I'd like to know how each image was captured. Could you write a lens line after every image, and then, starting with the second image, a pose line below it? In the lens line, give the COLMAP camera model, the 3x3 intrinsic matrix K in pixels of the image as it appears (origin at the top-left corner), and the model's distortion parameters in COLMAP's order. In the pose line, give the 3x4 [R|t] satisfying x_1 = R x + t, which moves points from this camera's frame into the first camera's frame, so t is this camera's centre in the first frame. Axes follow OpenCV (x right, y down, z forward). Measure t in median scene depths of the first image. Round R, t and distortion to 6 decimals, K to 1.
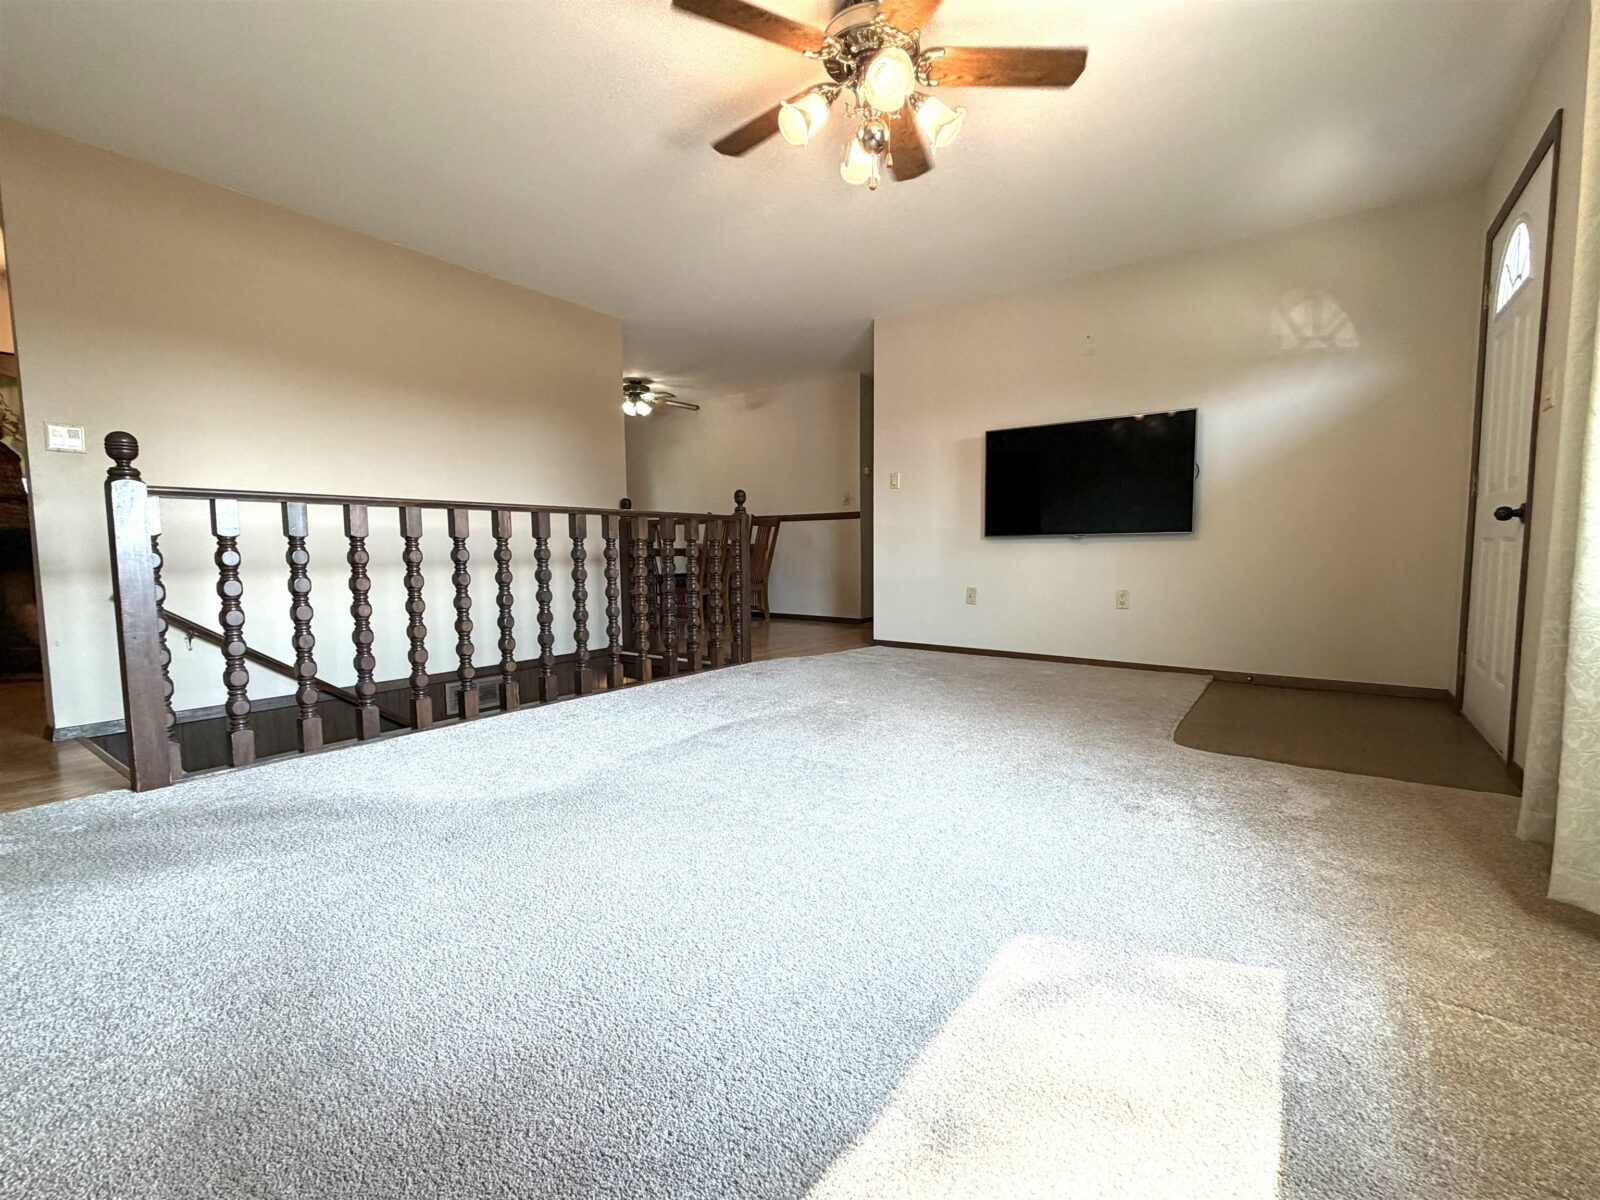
lens RADIAL K [[701.0, 0, 802.4], [0, 701.0, 602.8], [0, 0, 1]] dist [-0.000342, 0.000639]
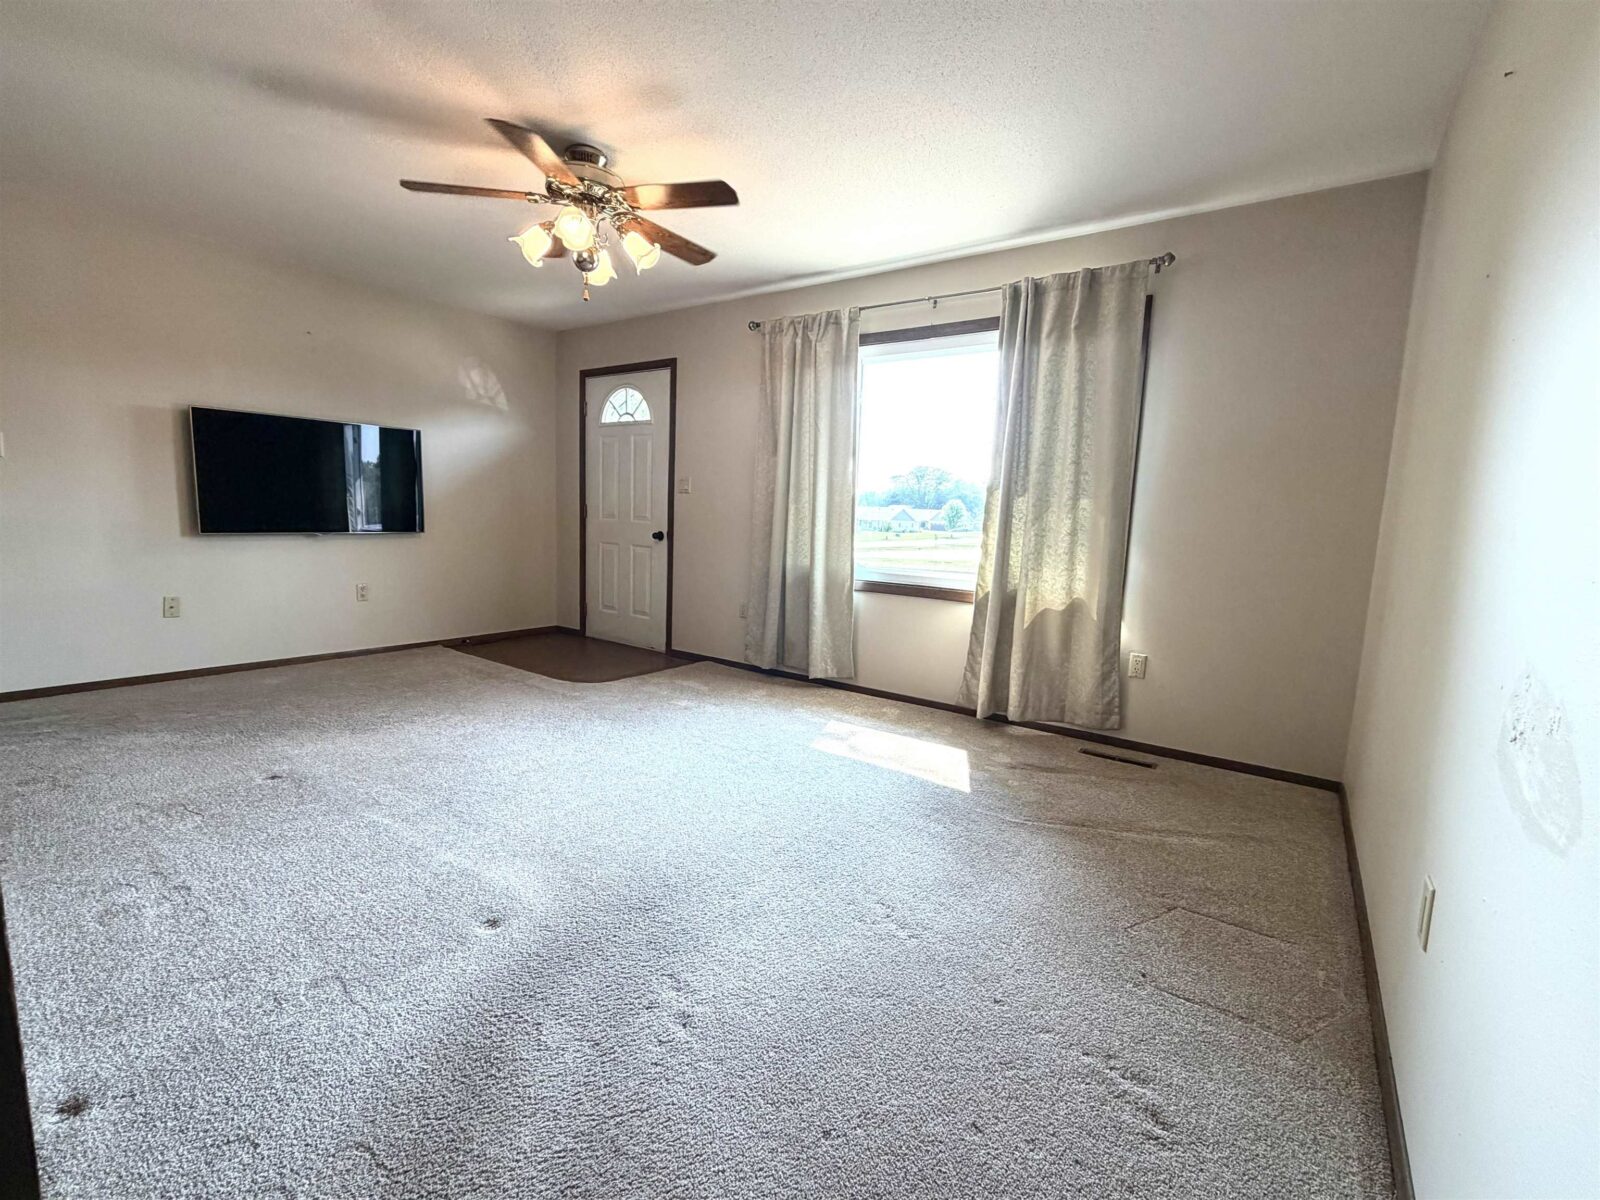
lens RADIAL K [[701.0, 0, 805.7], [0, 701.0, 609.5], [0, 0, 1]] dist [-0.000342, 0.000639]
pose [[-0.012473, -0.132401, 0.991118, -0.743384], [0.039024, 0.990375, 0.132793, -0.112940], [-0.999160, 0.040333, -0.007186, 0.376940]]
